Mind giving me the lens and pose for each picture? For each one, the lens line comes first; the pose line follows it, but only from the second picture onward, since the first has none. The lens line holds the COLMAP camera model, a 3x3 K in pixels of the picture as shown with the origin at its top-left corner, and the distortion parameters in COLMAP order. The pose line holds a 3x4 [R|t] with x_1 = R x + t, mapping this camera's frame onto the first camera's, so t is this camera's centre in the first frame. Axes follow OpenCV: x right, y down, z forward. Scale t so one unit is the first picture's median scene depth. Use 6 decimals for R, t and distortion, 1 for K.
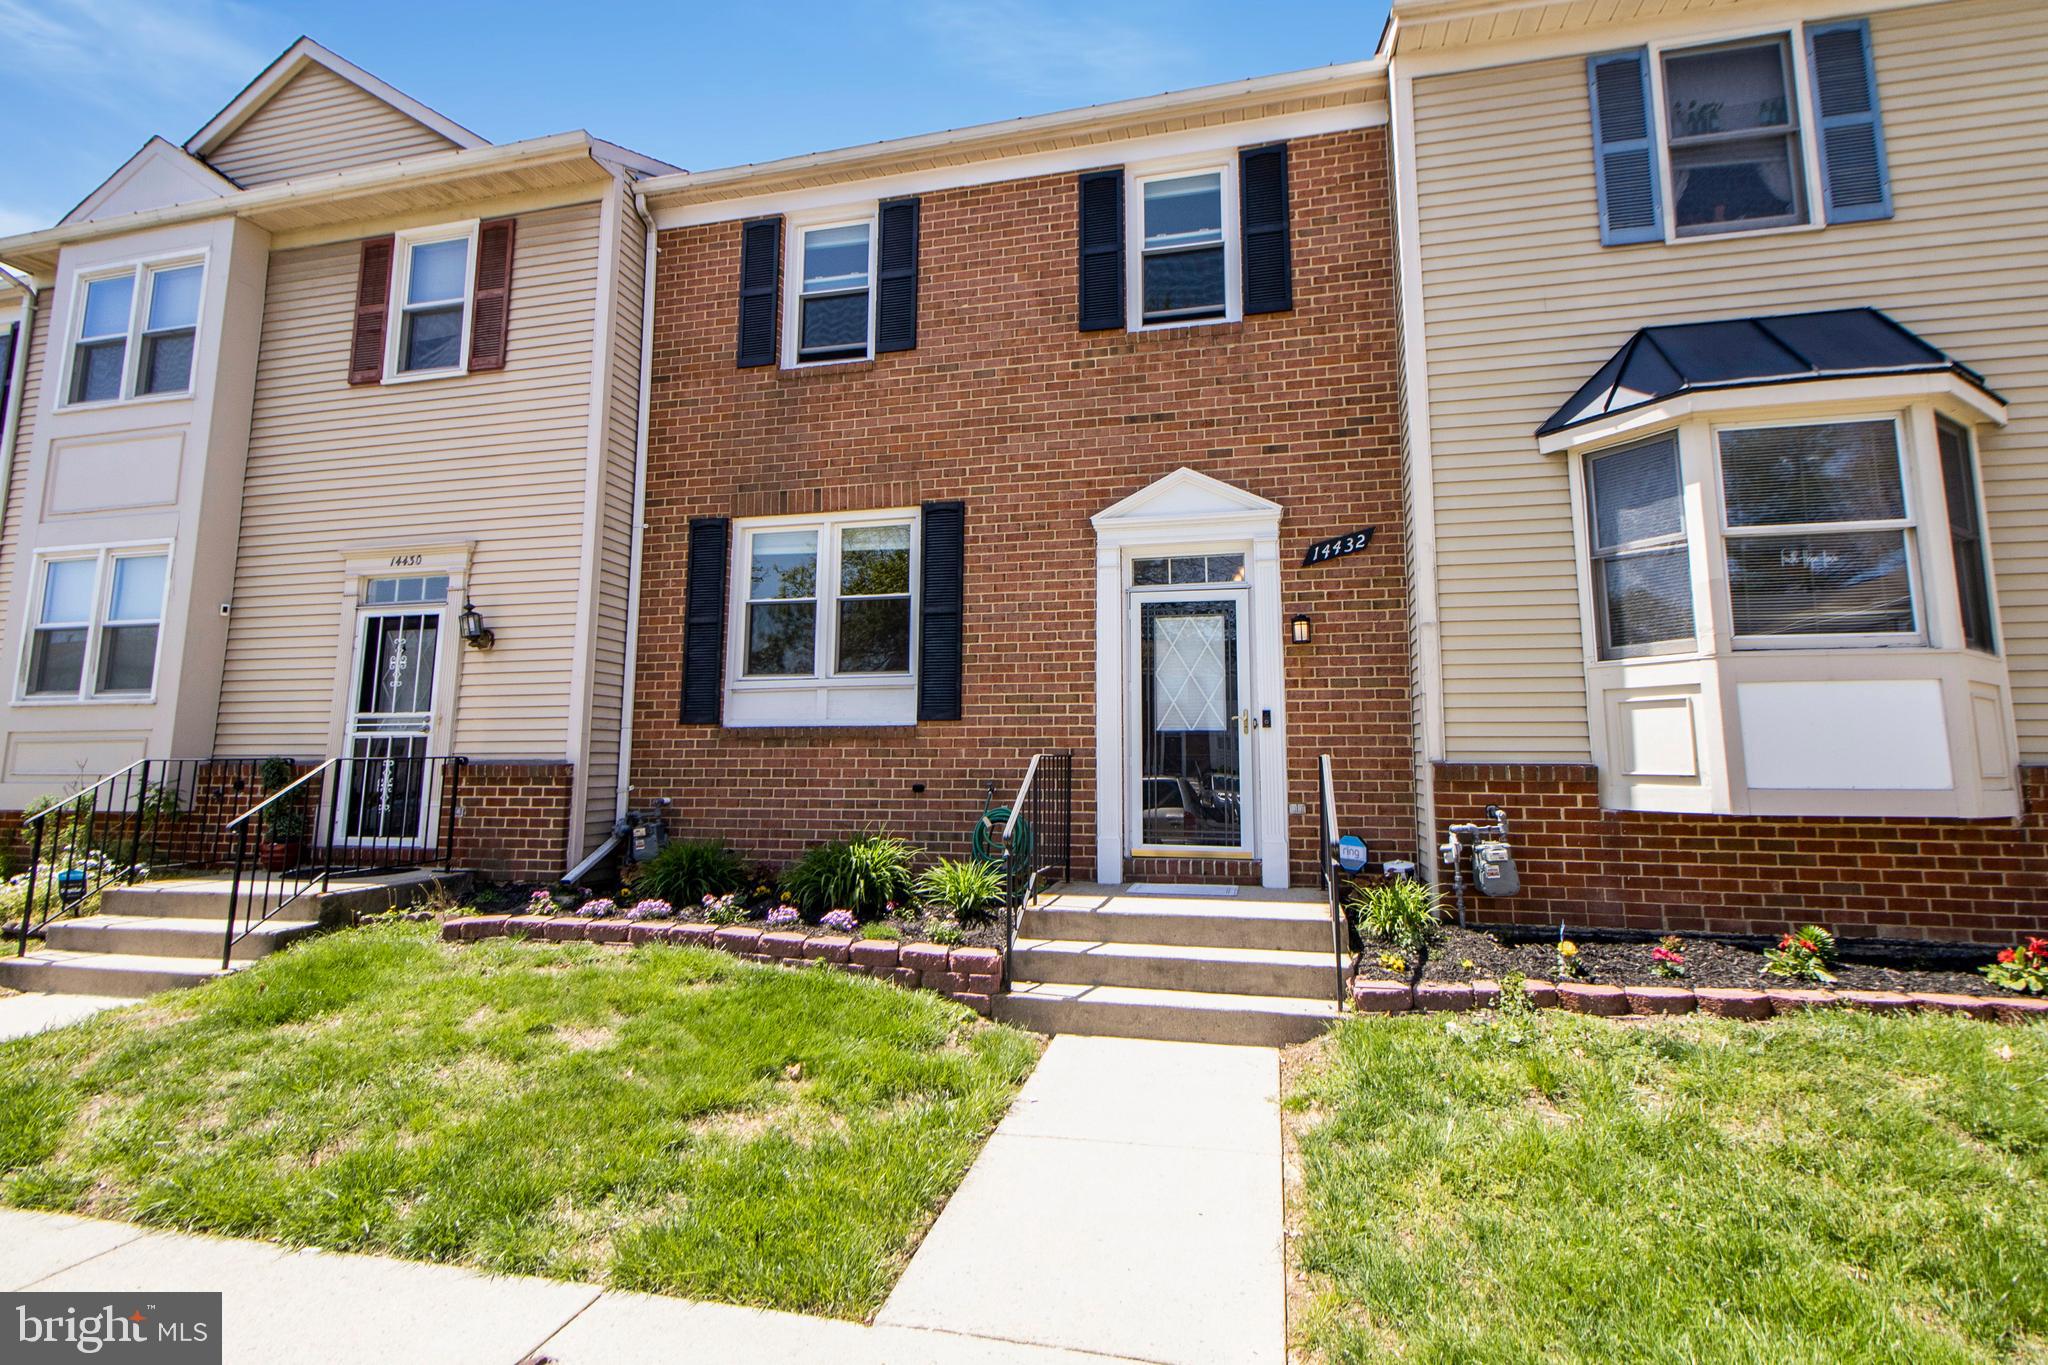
lens RADIAL K [[936.7, 0, 1045.6], [0, 936.7, 629.0], [0, 0, 1]] dist [0.025901, -0.015737]
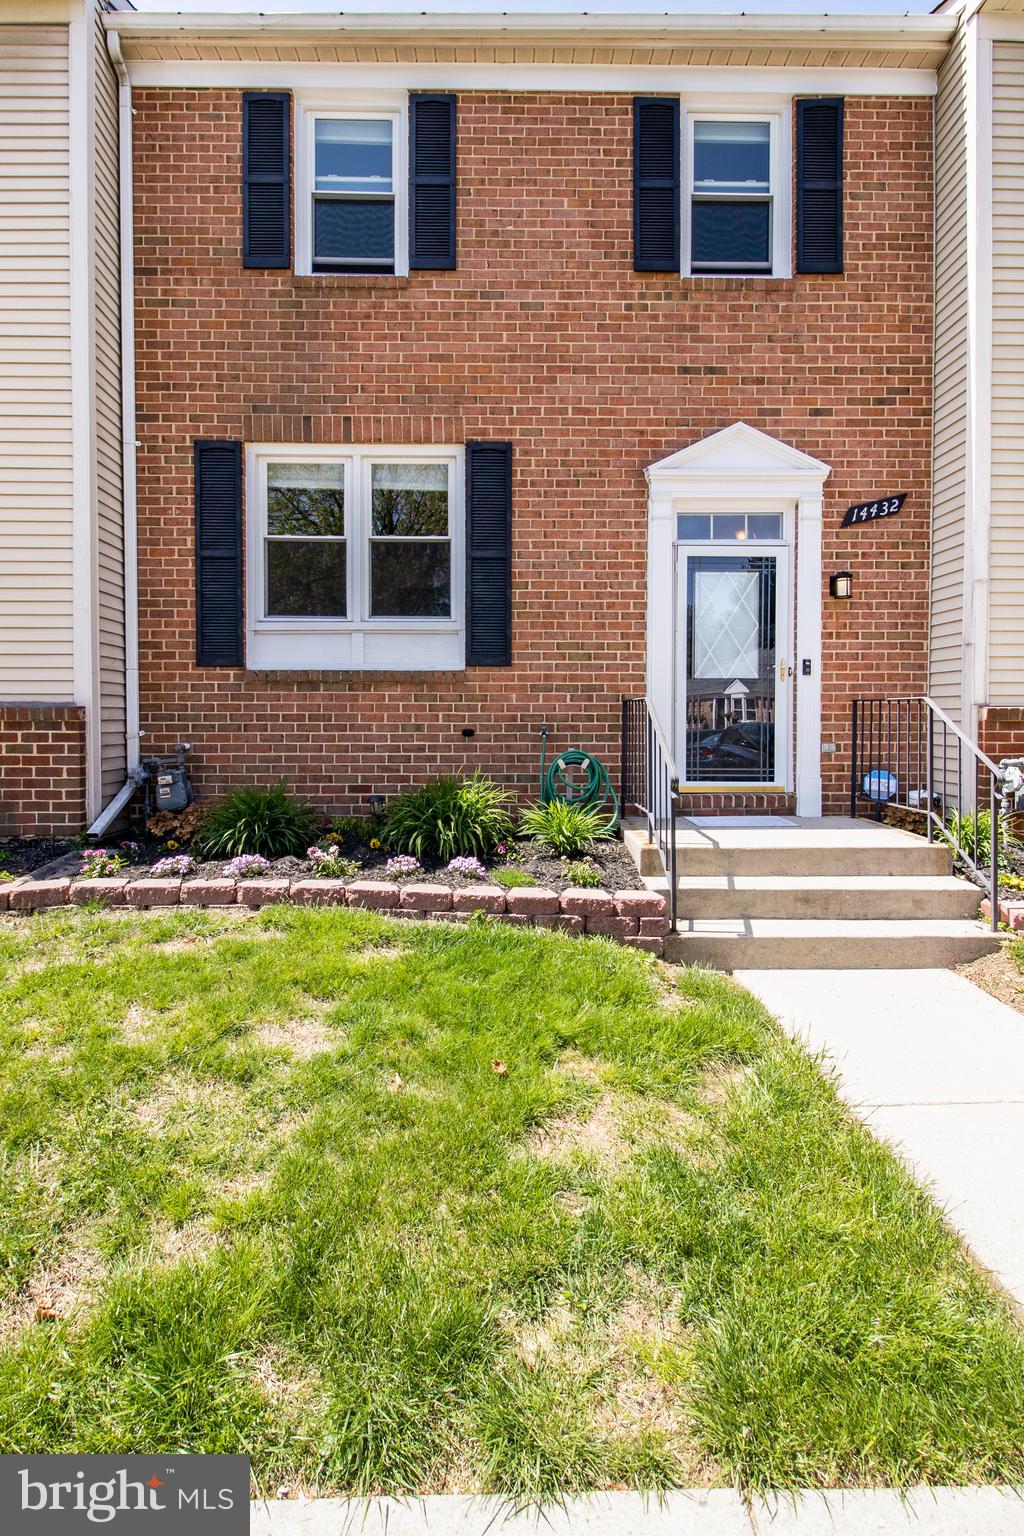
lens RADIAL K [[702.5, 0, 481.9], [0, 702.5, 719.1], [0, 0, 1]] dist [0.025901, -0.015737]
pose [[0.970287, -0.000452, 0.241955, -0.301700], [-0.033794, 0.989943, 0.137373, 0.050537], [-0.239584, -0.141468, 0.960514, 0.267614]]
